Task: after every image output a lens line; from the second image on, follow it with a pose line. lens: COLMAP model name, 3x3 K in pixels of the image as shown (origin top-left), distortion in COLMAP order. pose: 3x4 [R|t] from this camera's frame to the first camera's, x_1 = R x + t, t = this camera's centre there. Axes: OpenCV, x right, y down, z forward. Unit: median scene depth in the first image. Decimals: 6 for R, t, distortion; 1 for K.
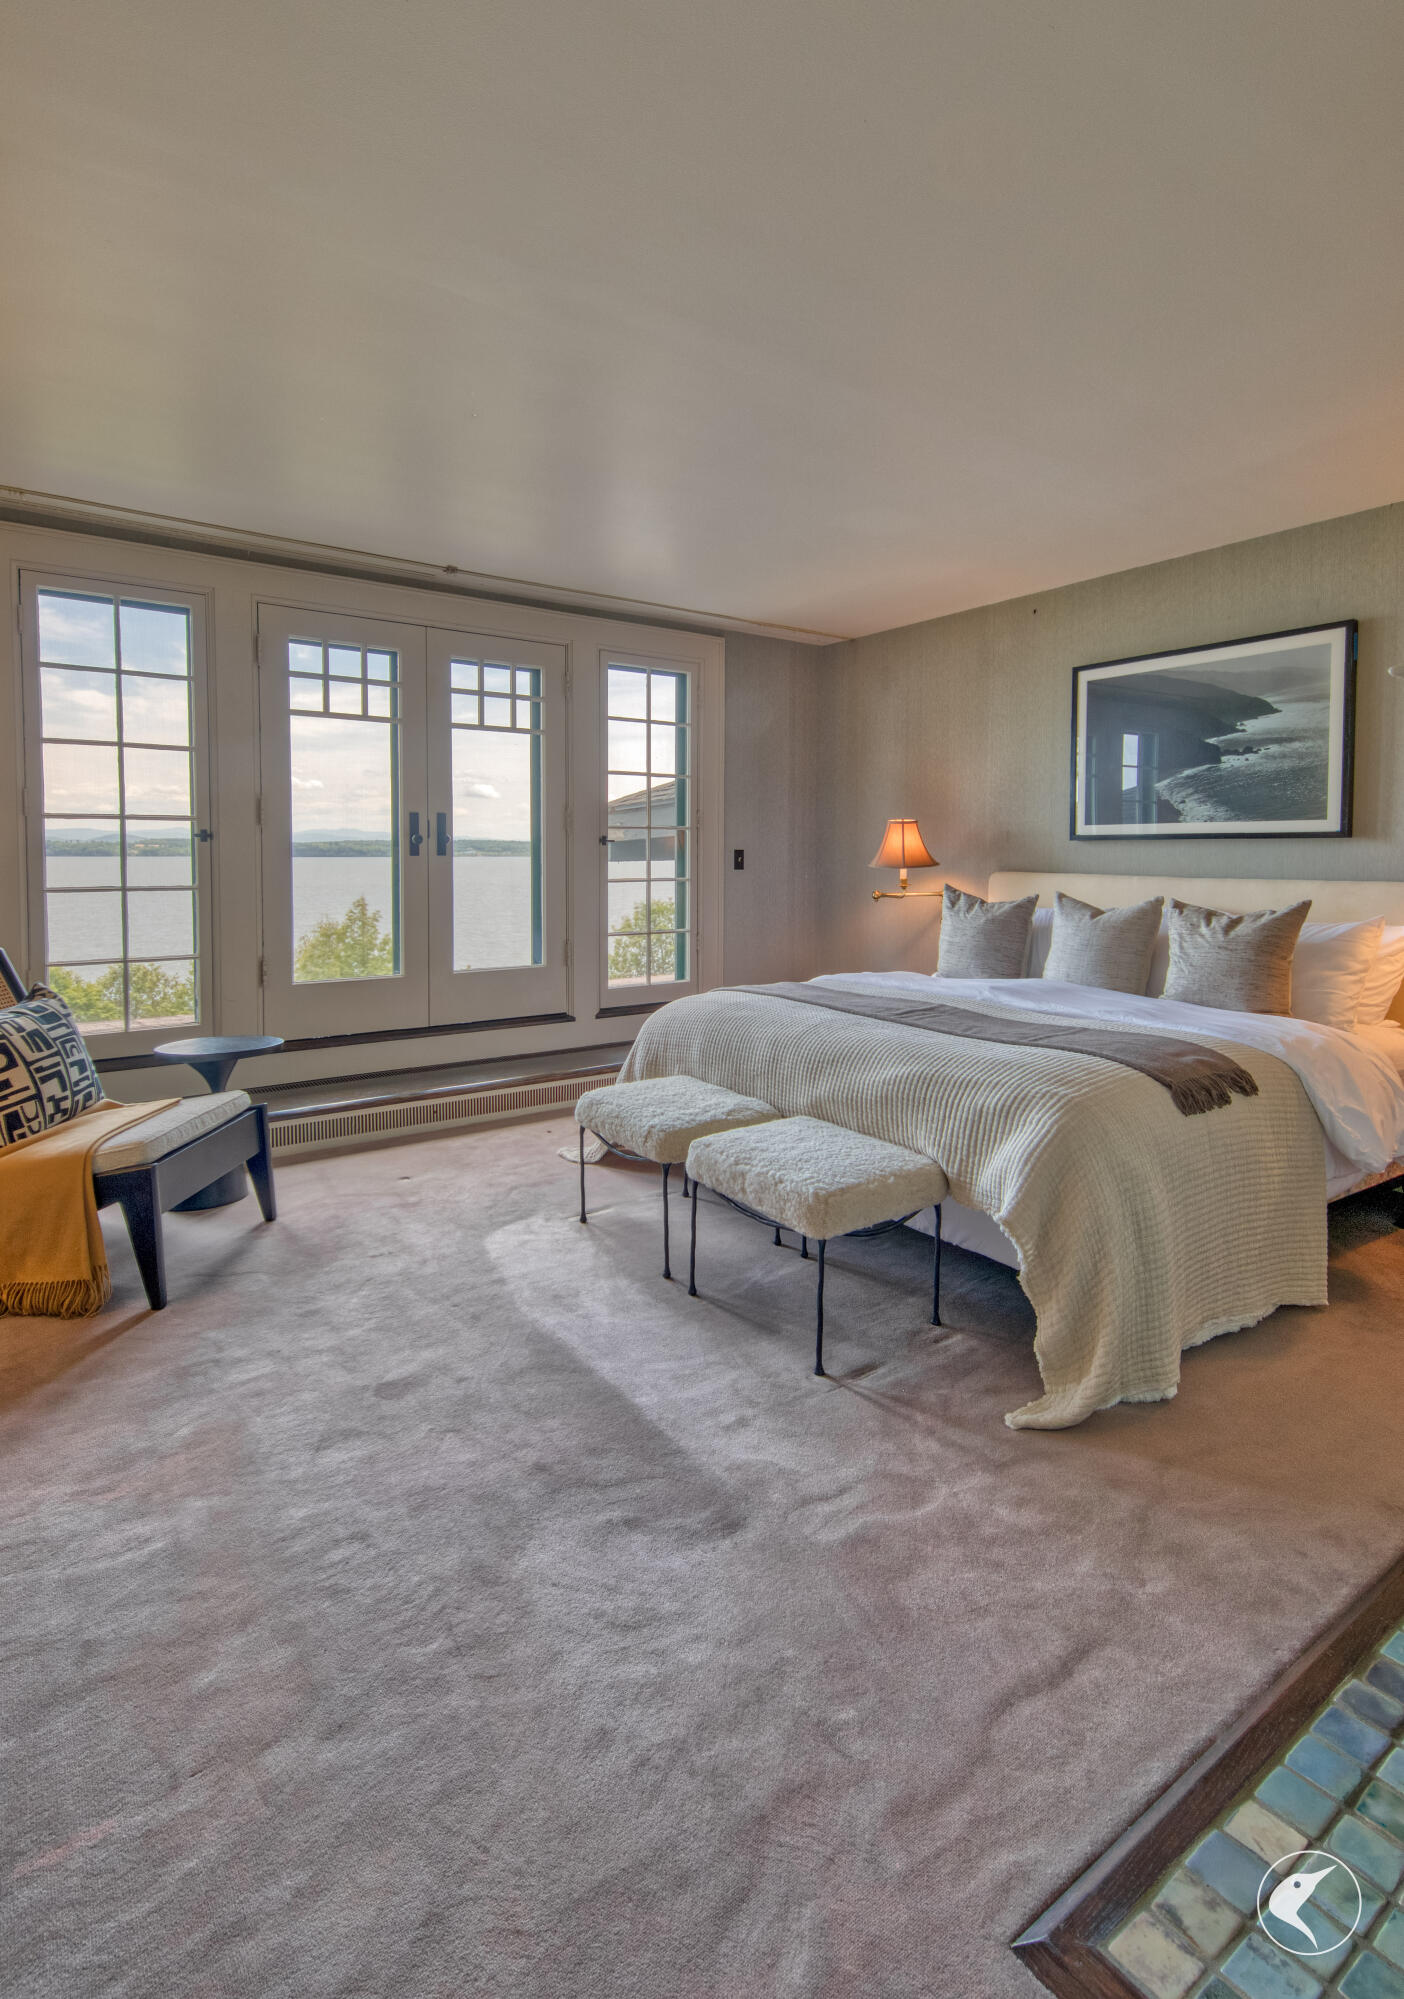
lens RADIAL K [[970.3, 0, 696.4], [0, 970.3, 1002.9], [0, 0, 1]] dist [0.005005, -0.000208]
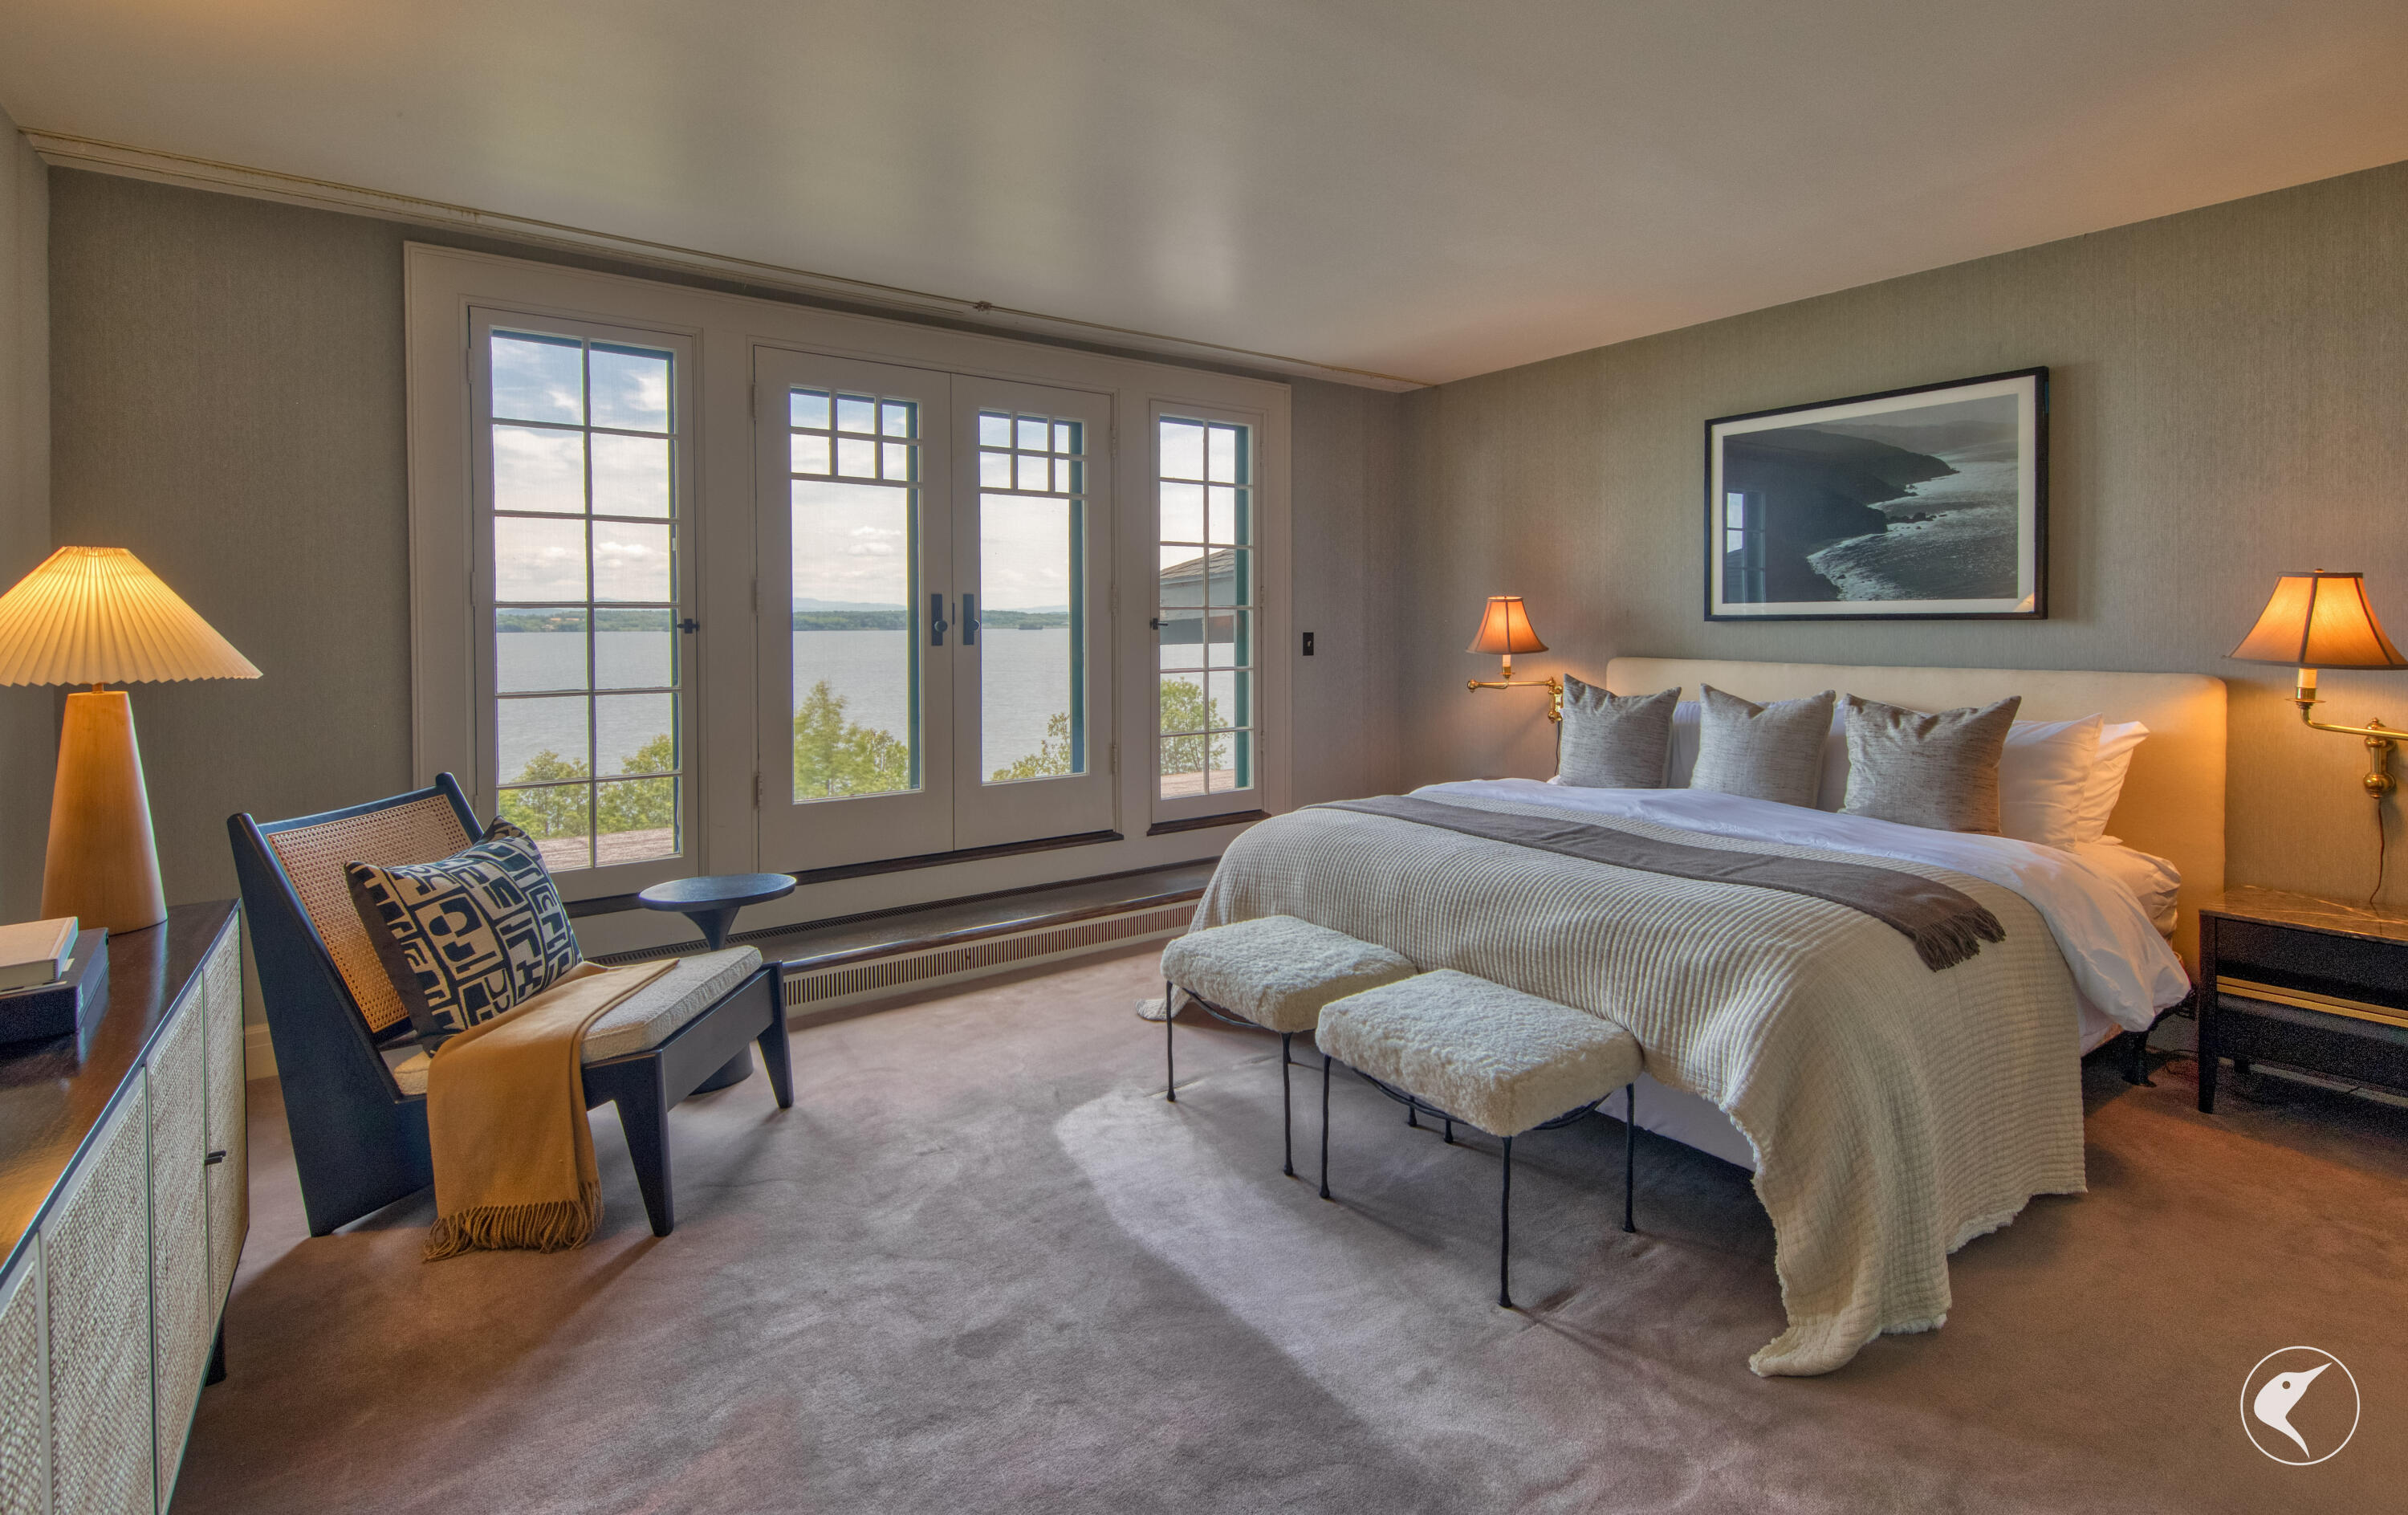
lens RADIAL K [[1108.6, 0, 1214.0], [0, 1108.6, 757.8], [0, 0, 1]] dist [0.004973, -0.000954]
pose [[0.999546, -0.009017, 0.028739, -0.107196], [0.009790, 0.999591, -0.026864, -0.037000], [-0.028485, 0.027133, 0.999226, 0.062553]]
